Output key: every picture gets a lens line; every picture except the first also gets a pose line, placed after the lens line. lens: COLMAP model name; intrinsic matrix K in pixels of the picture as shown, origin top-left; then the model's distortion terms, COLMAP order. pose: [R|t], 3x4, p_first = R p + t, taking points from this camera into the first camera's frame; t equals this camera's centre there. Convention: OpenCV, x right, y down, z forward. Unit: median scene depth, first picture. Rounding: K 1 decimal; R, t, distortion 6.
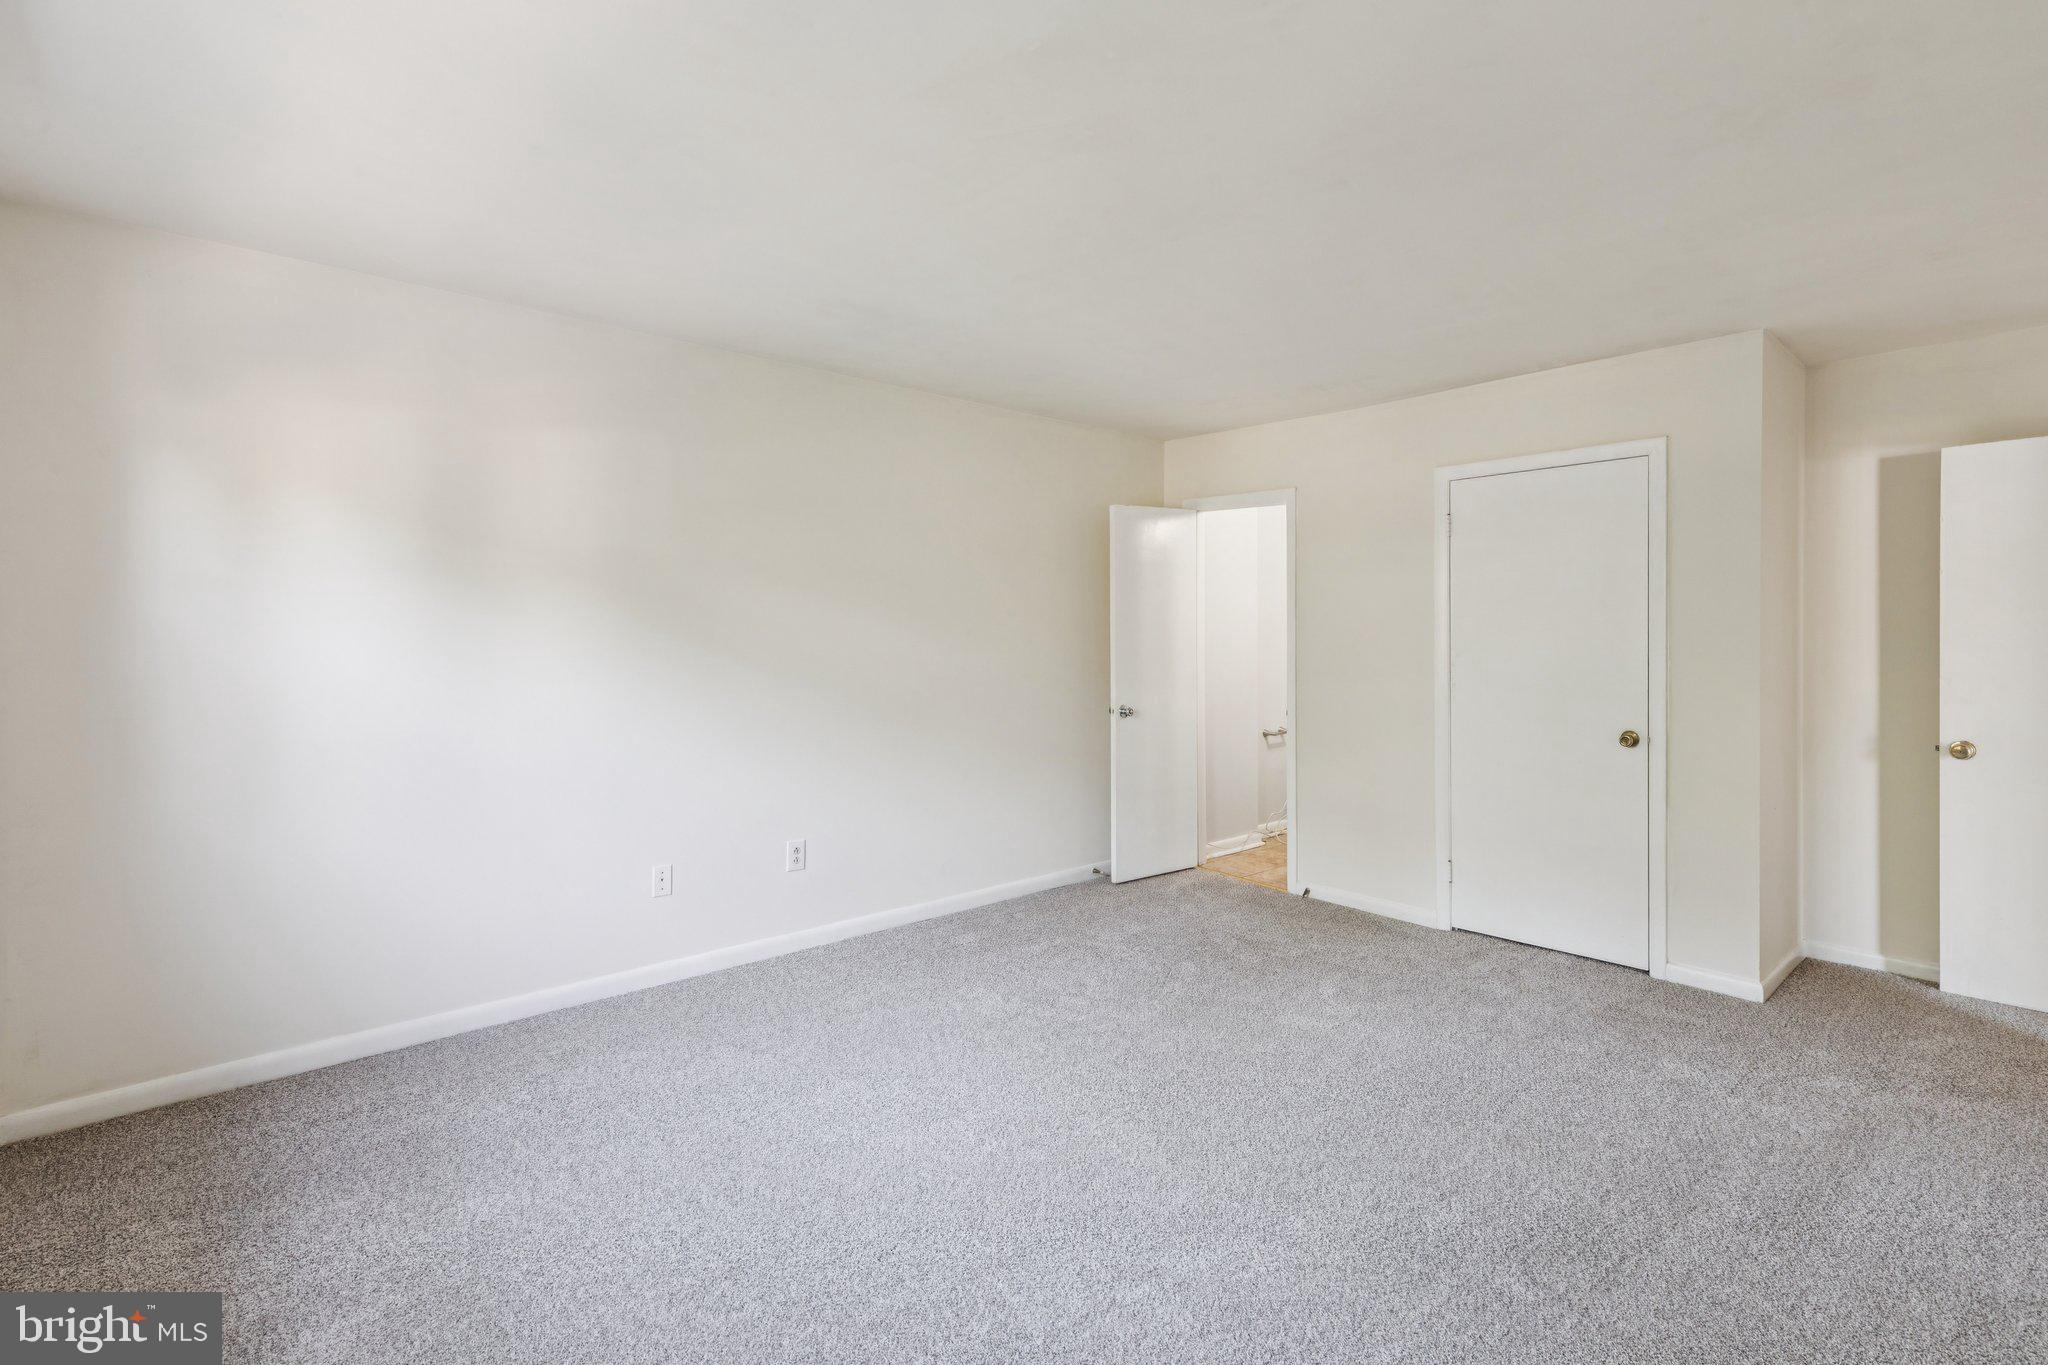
lens RADIAL K [[946.2, 0, 1024.0], [0, 946.2, 682.5], [0, 0, 1]] dist [0.002921, 0.000049]
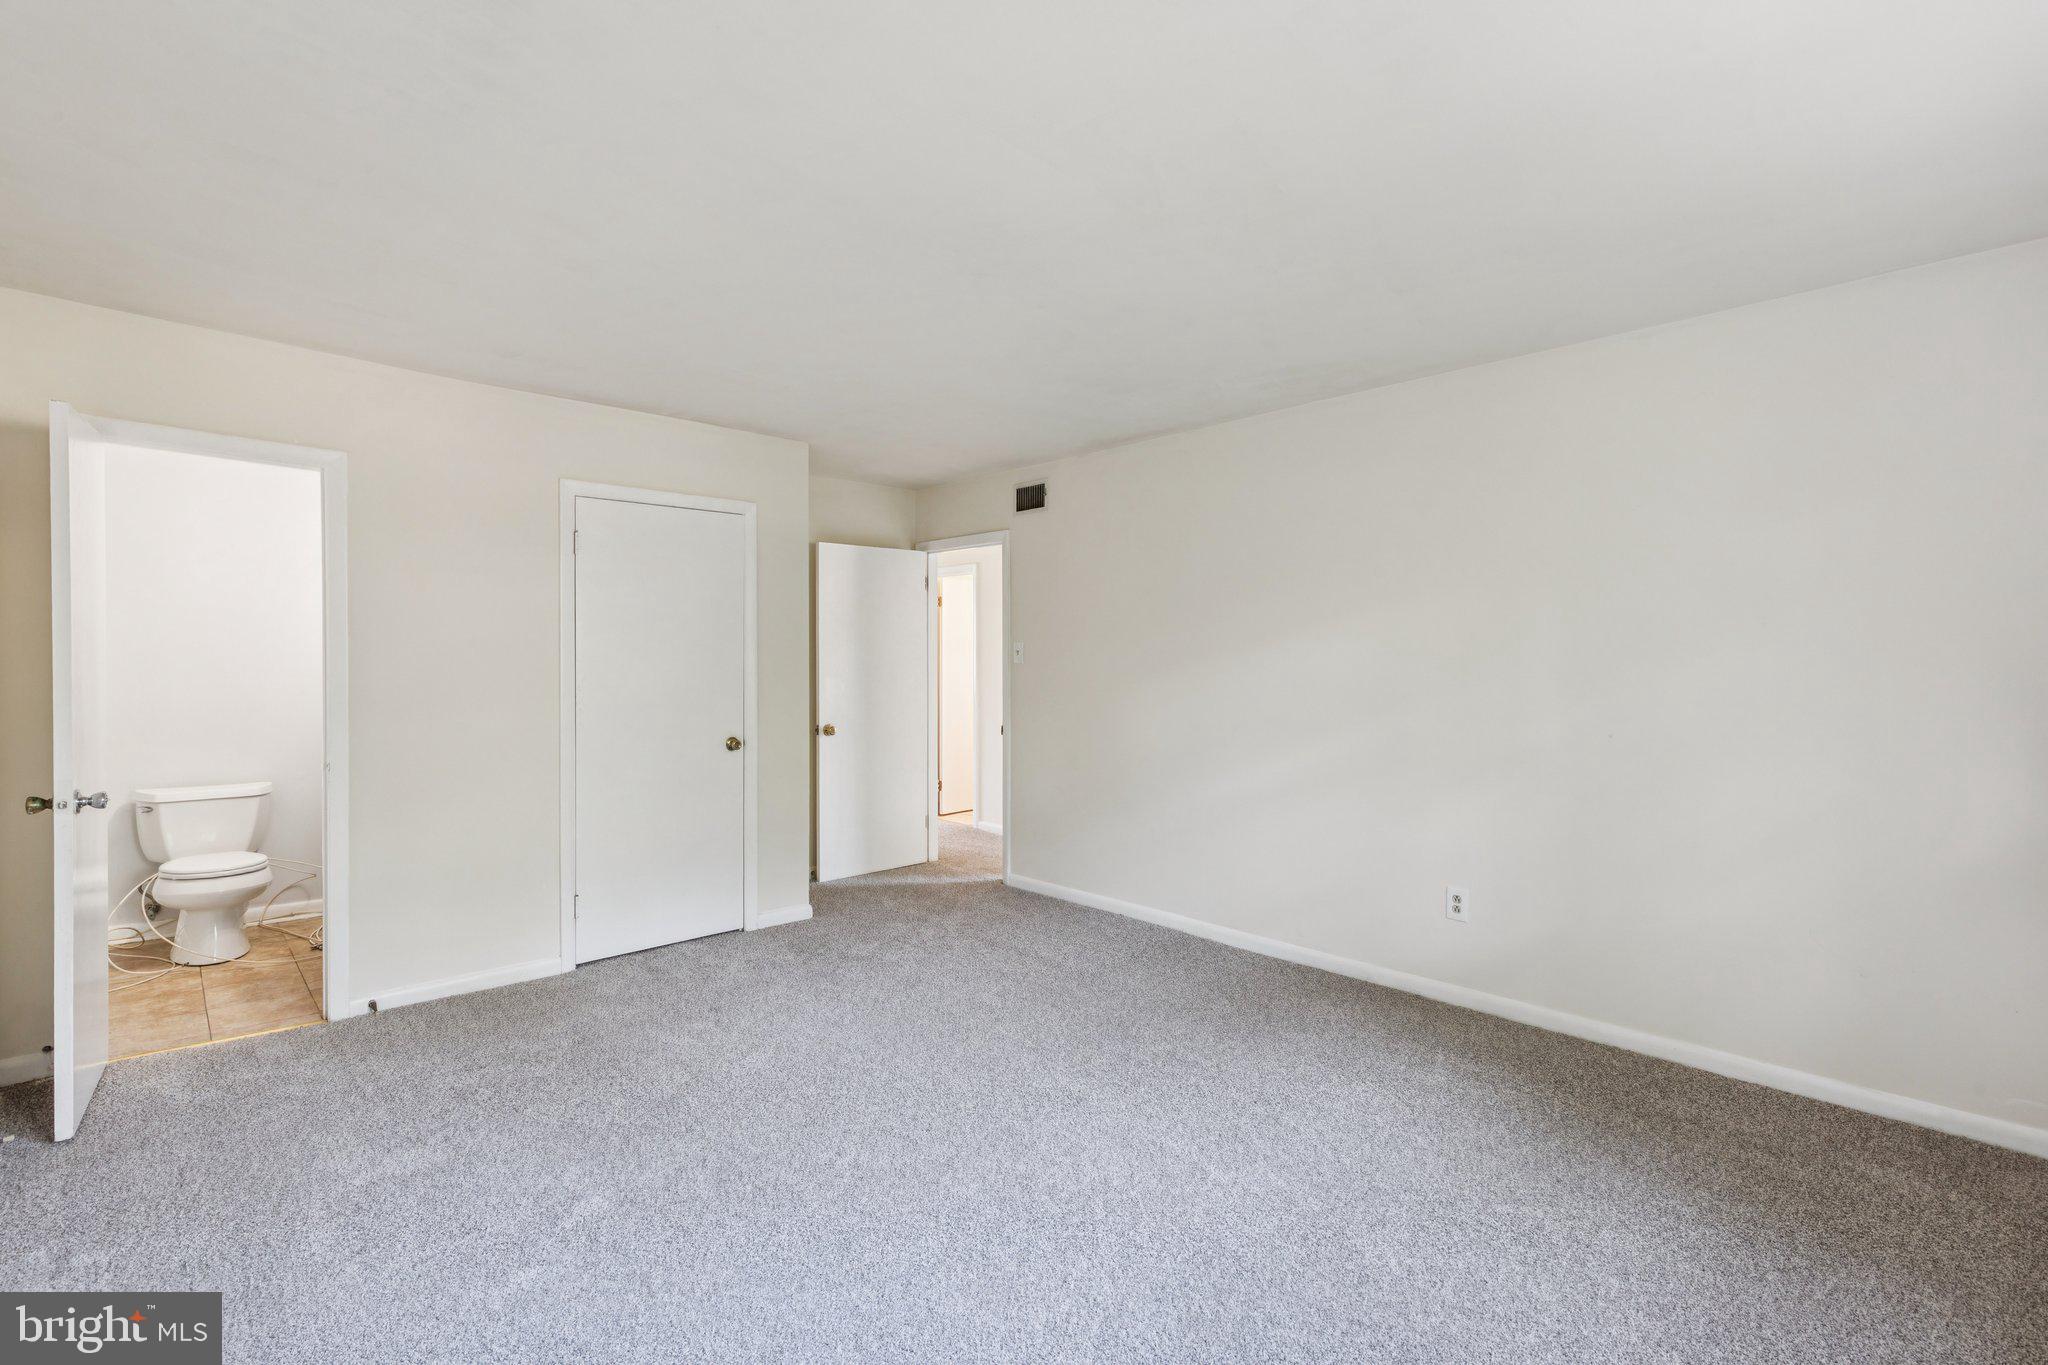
lens RADIAL K [[946.2, 0, 1024.0], [0, 946.2, 682.5], [0, 0, 1]] dist [0.002921, 0.000049]
pose [[-0.051954, -0.019740, 0.998454, -0.534988], [0.047419, 0.998628, 0.022211, -0.024947], [-0.997523, 0.048500, -0.050947, 0.612560]]
